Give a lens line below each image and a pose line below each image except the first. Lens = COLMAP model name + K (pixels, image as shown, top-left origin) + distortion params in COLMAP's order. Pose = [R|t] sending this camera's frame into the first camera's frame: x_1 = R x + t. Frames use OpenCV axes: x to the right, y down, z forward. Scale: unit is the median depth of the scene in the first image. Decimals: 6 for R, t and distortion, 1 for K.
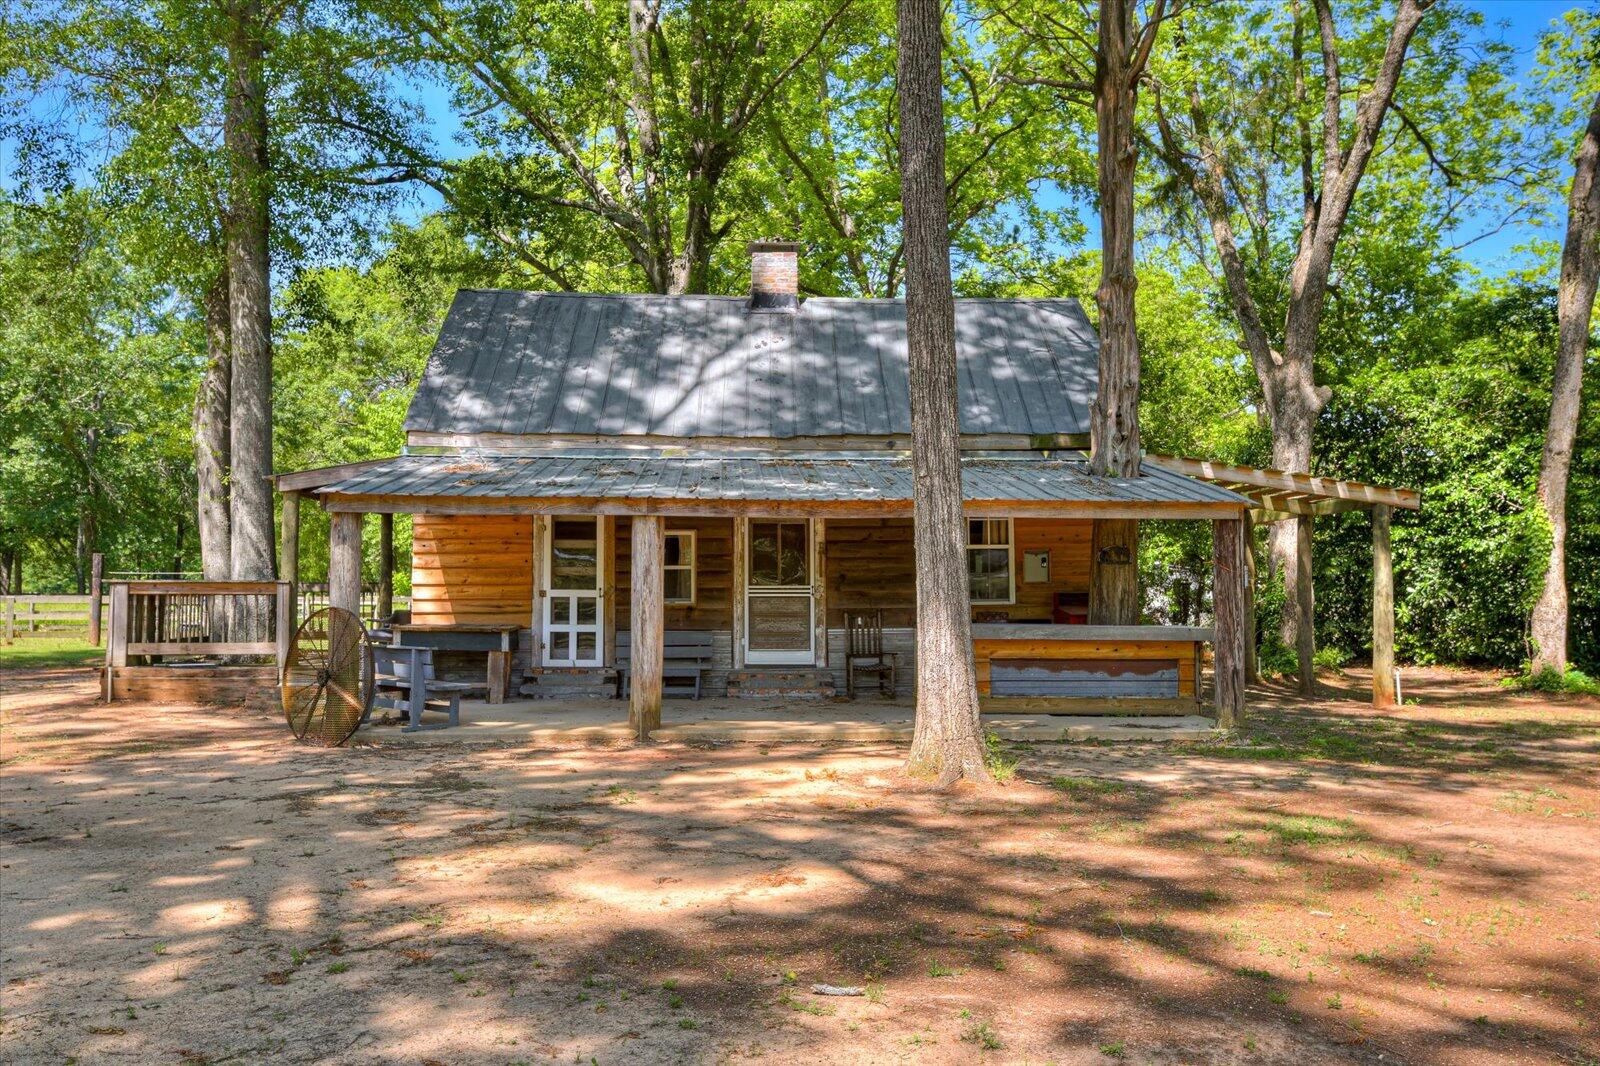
lens RADIAL K [[1141.0, 0, 800.0], [0, 1141.0, 533.0], [0, 0, 1]] dist [0.025411, -0.002835]
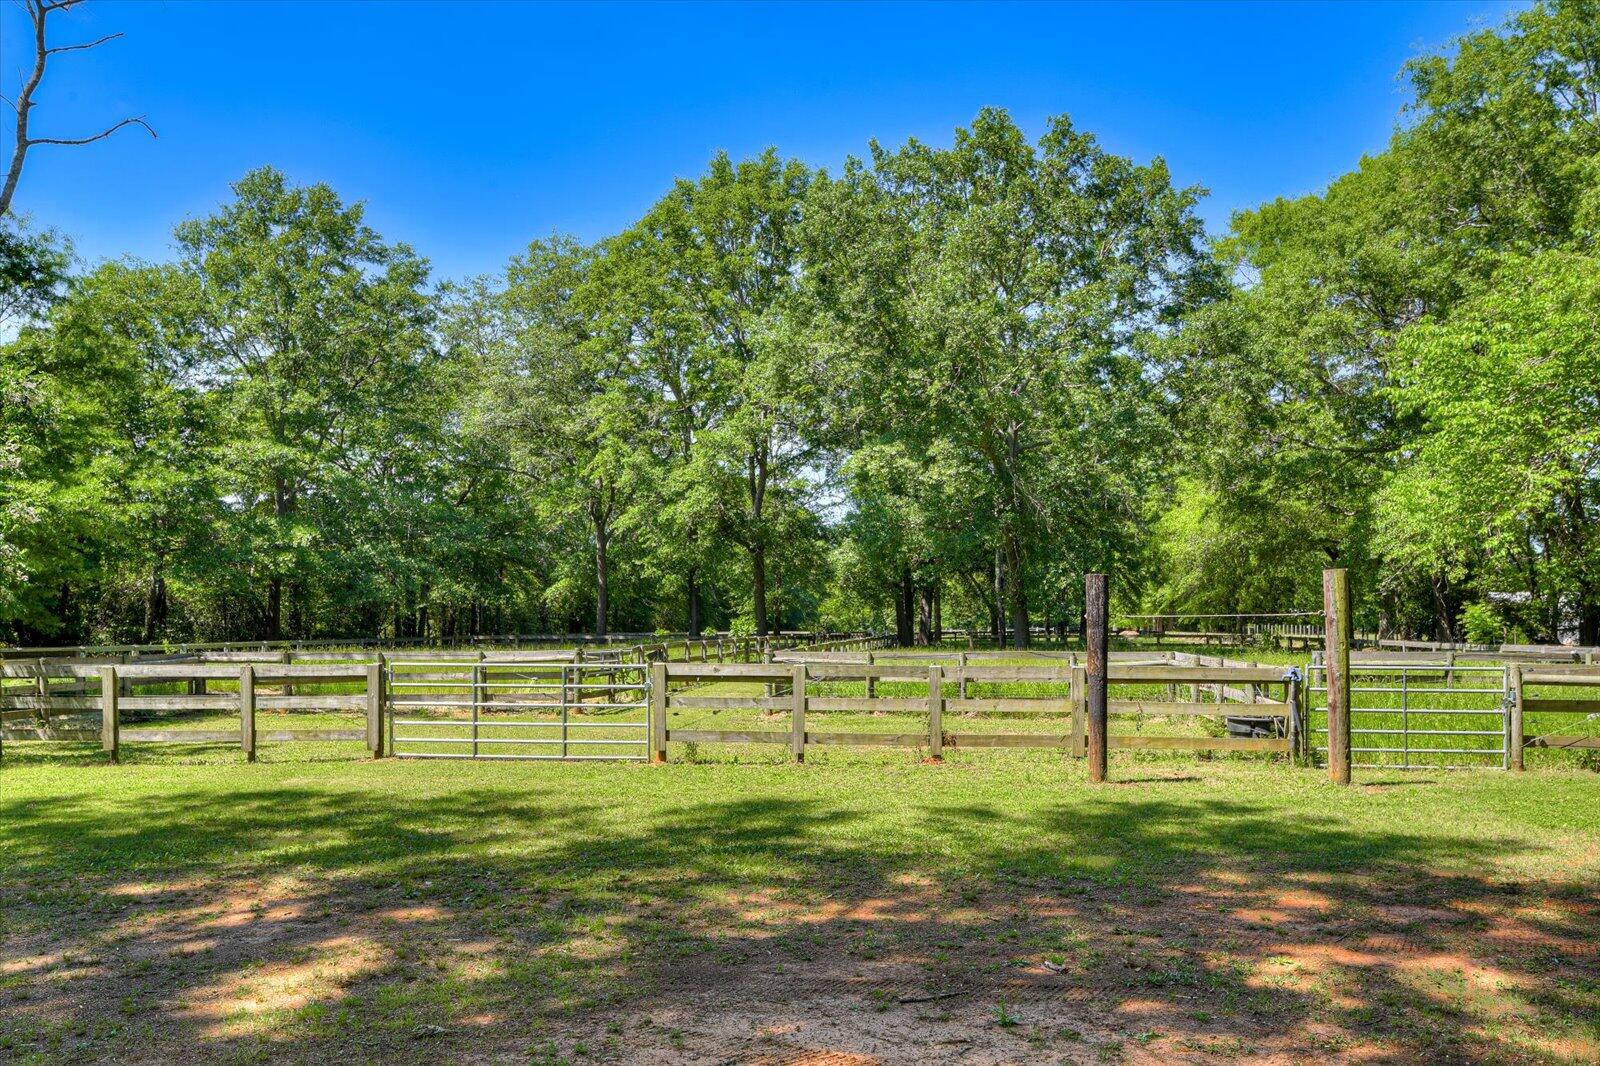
lens RADIAL K [[1141.0, 0, 800.0], [0, 1141.0, 533.0], [0, 0, 1]] dist [0.025411, -0.002835]
pose [[0.756737, -0.043212, -0.652289, -0.246570], [0.025080, 0.998997, -0.037085, 0.005076], [0.653238, 0.011704, 0.757062, 0.358108]]
